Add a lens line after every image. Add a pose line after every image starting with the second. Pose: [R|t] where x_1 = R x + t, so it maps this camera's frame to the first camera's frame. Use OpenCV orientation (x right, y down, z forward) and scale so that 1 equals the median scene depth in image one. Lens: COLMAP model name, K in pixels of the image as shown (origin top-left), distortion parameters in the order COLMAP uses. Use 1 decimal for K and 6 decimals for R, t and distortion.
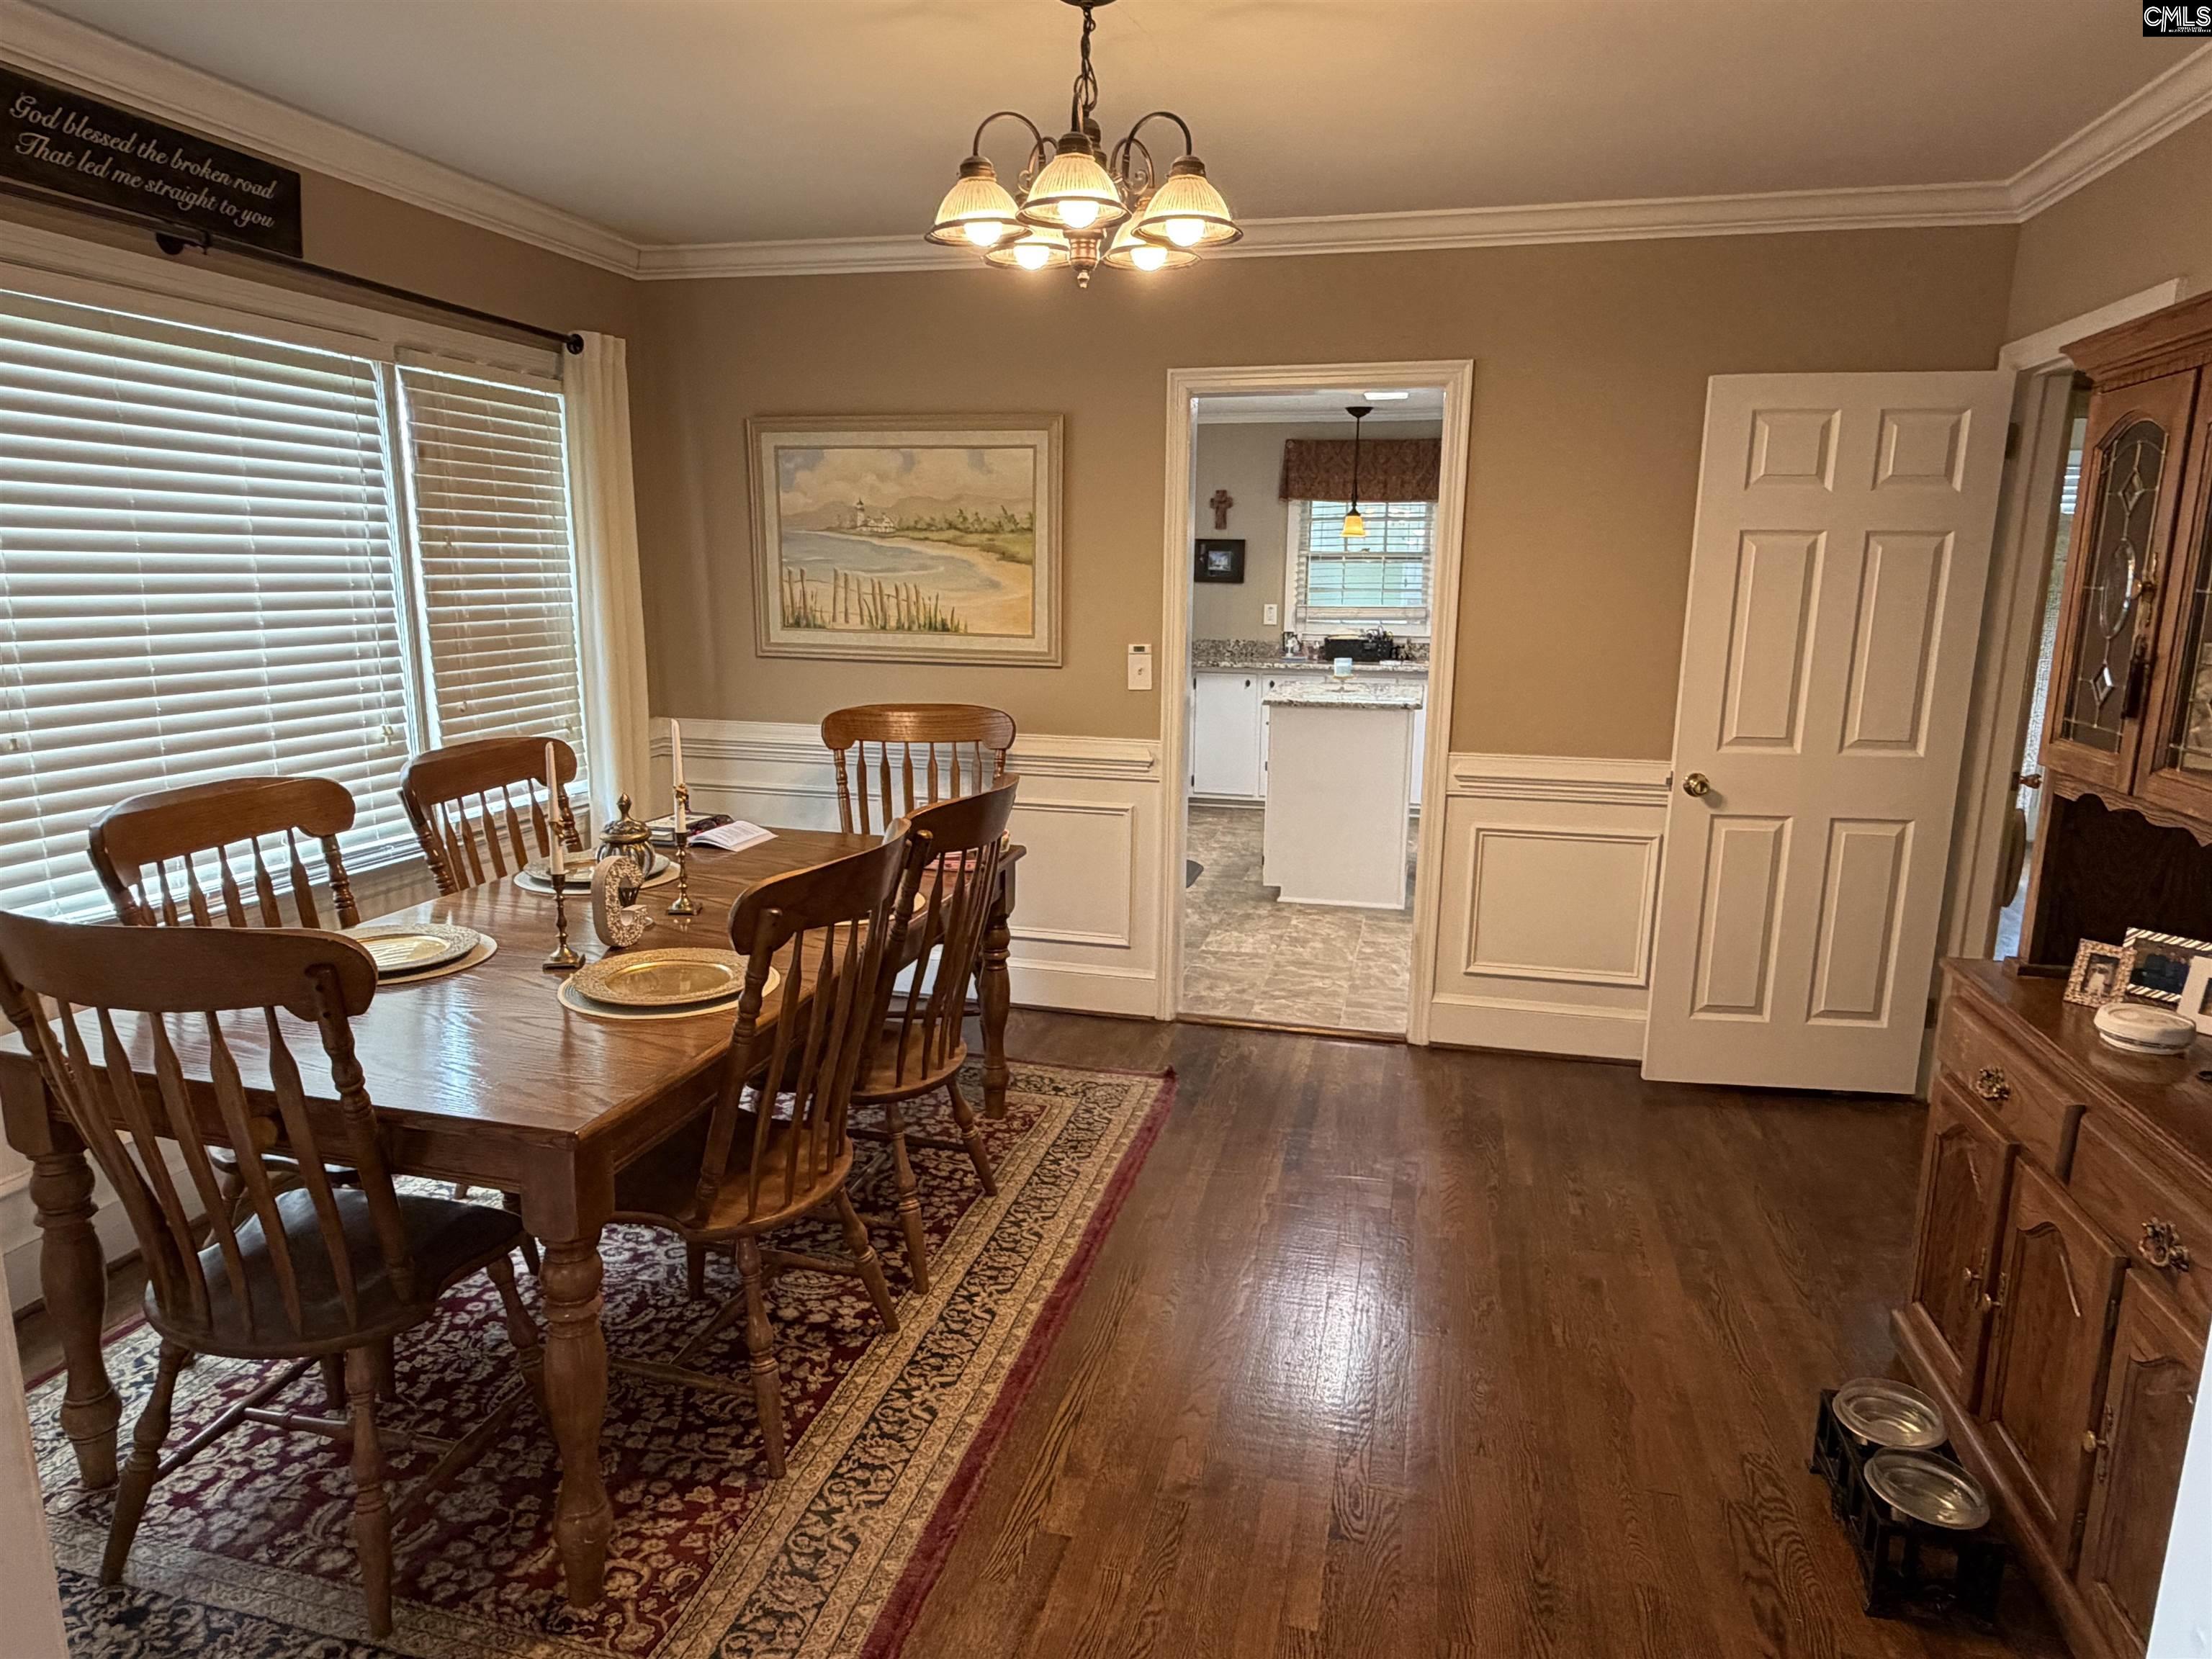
lens RADIAL K [[1340.5, 0, 1106.0], [0, 1340.5, 829.5], [0, 0, 1]] dist [0.004827, 0.000306]
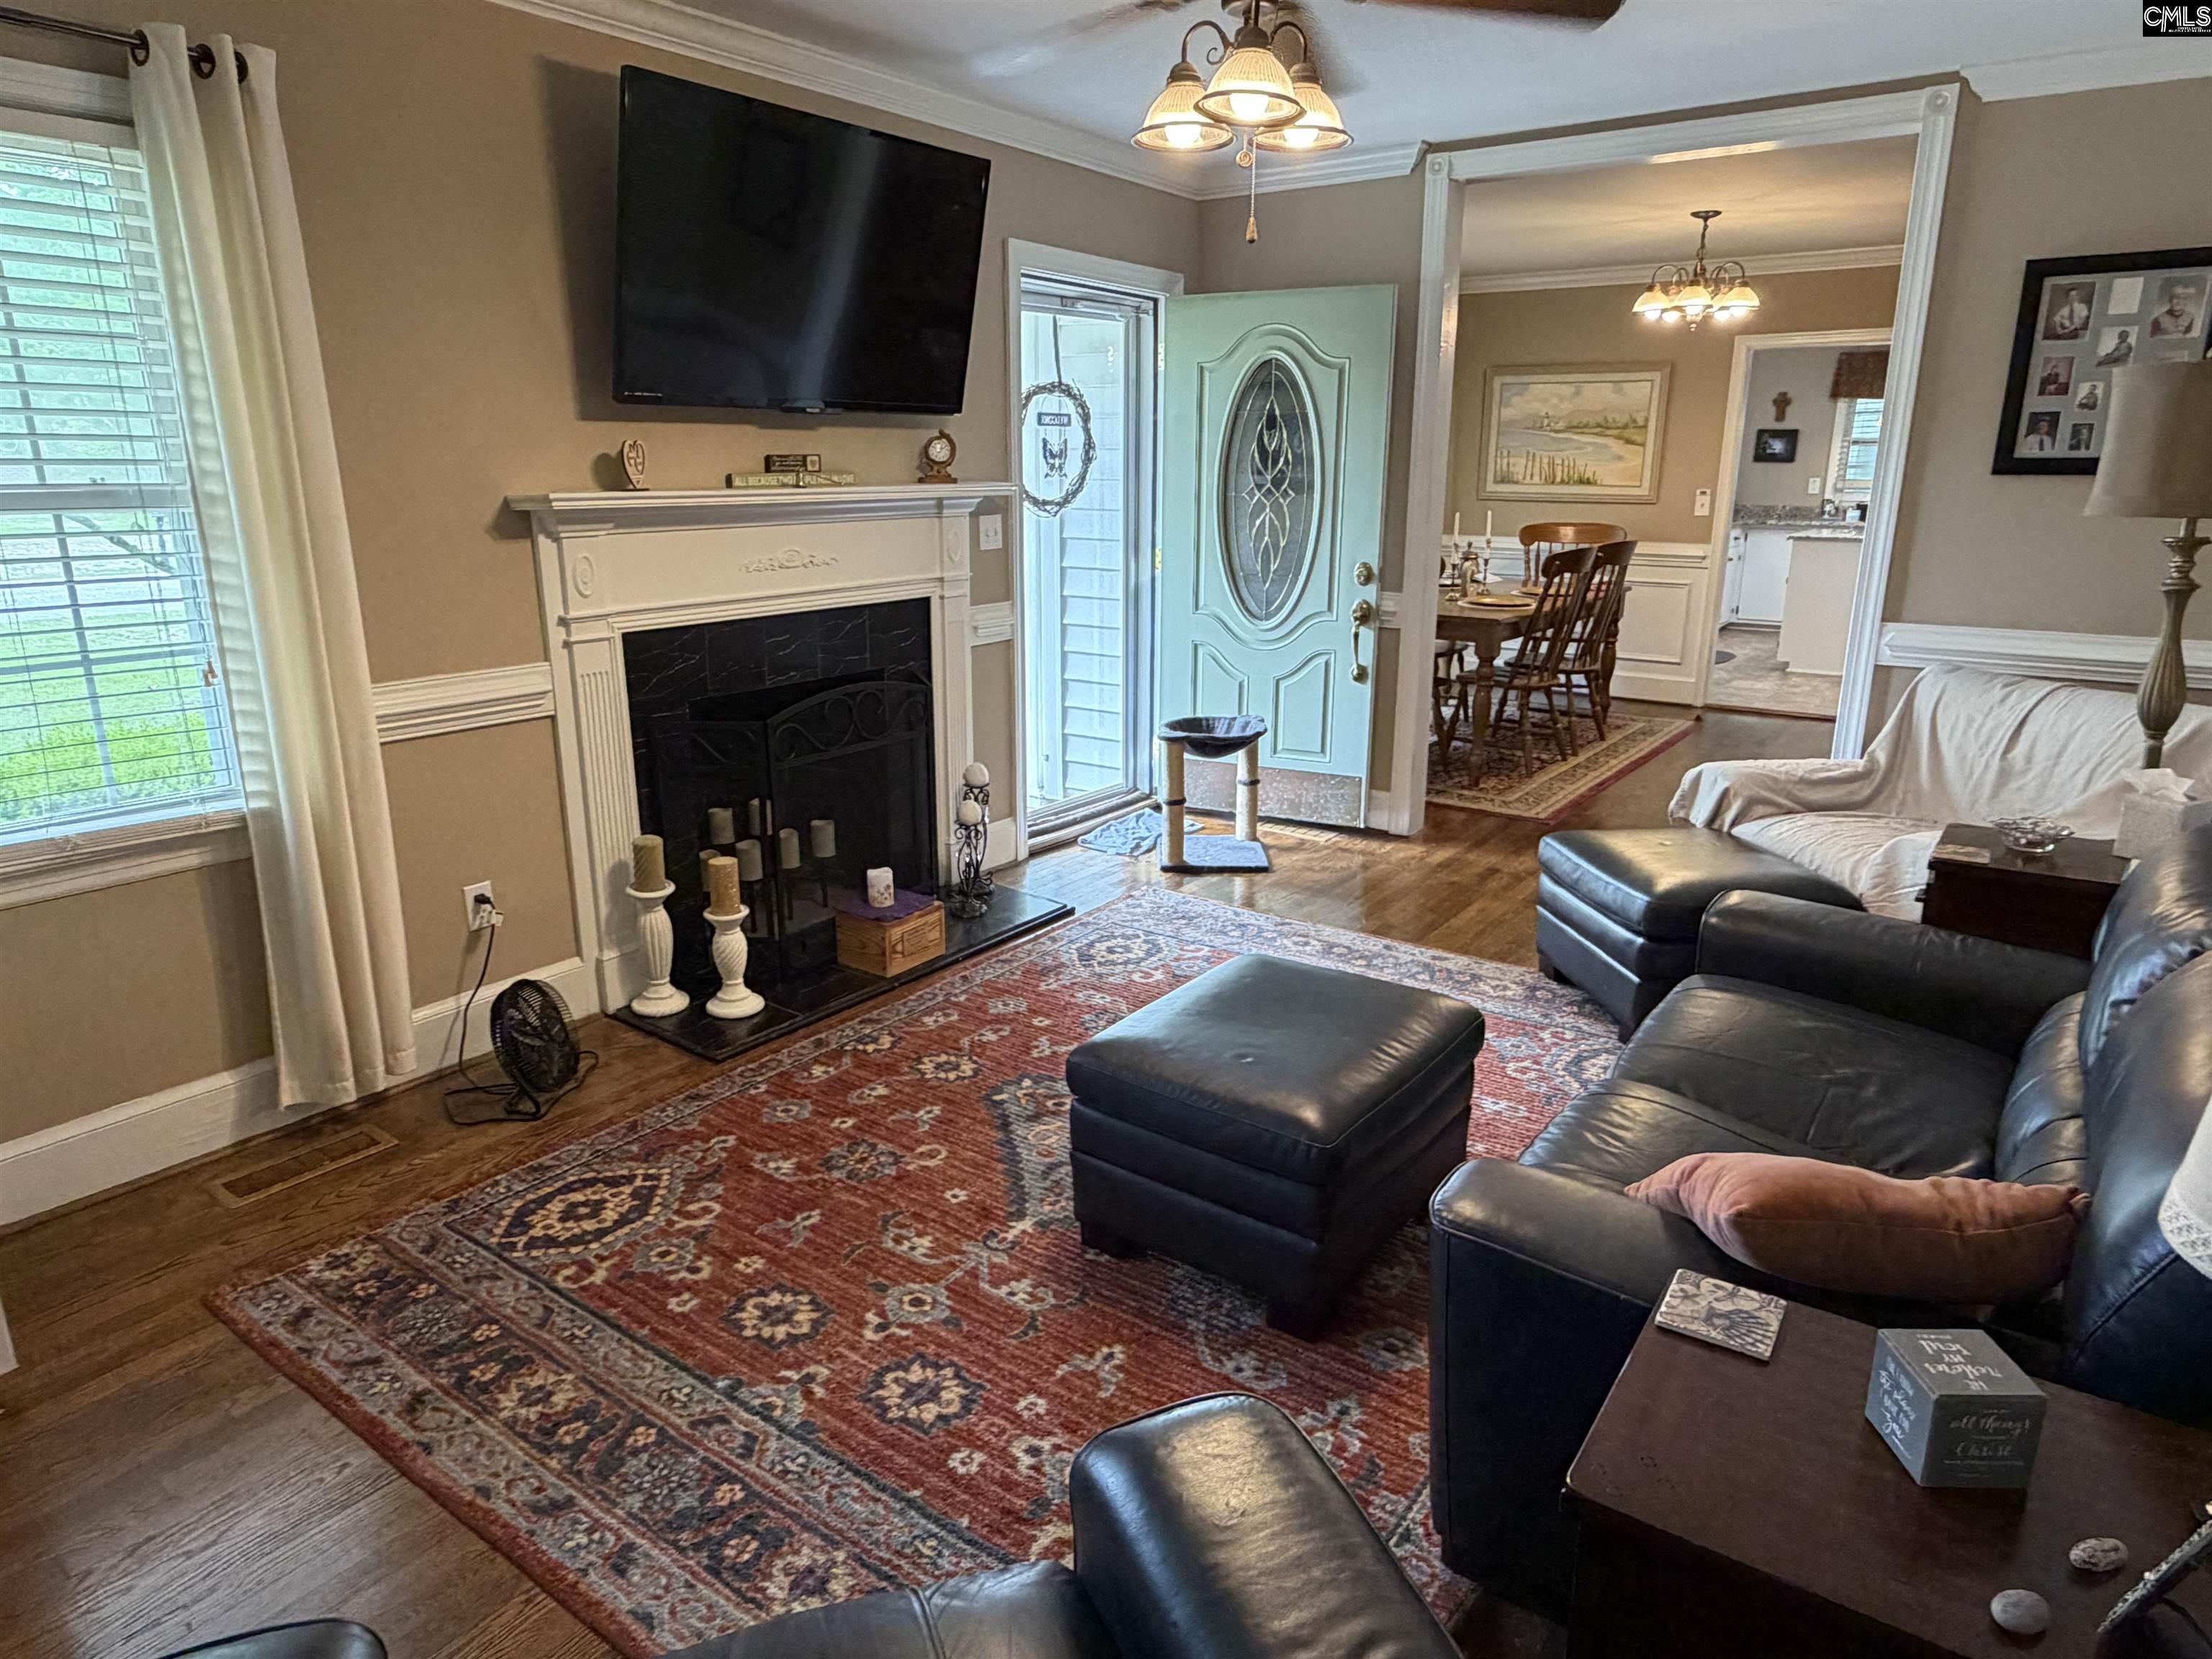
lens RADIAL K [[1340.5, 0, 1106.0], [0, 1340.5, 829.5], [0, 0, 1]] dist [0.004827, 0.000306]
pose [[0.925348, 0.091433, -0.367928, -0.012395], [-0.064668, 0.994327, 0.084455, 0.205475], [0.373563, -0.054357, 0.926011, -0.951756]]
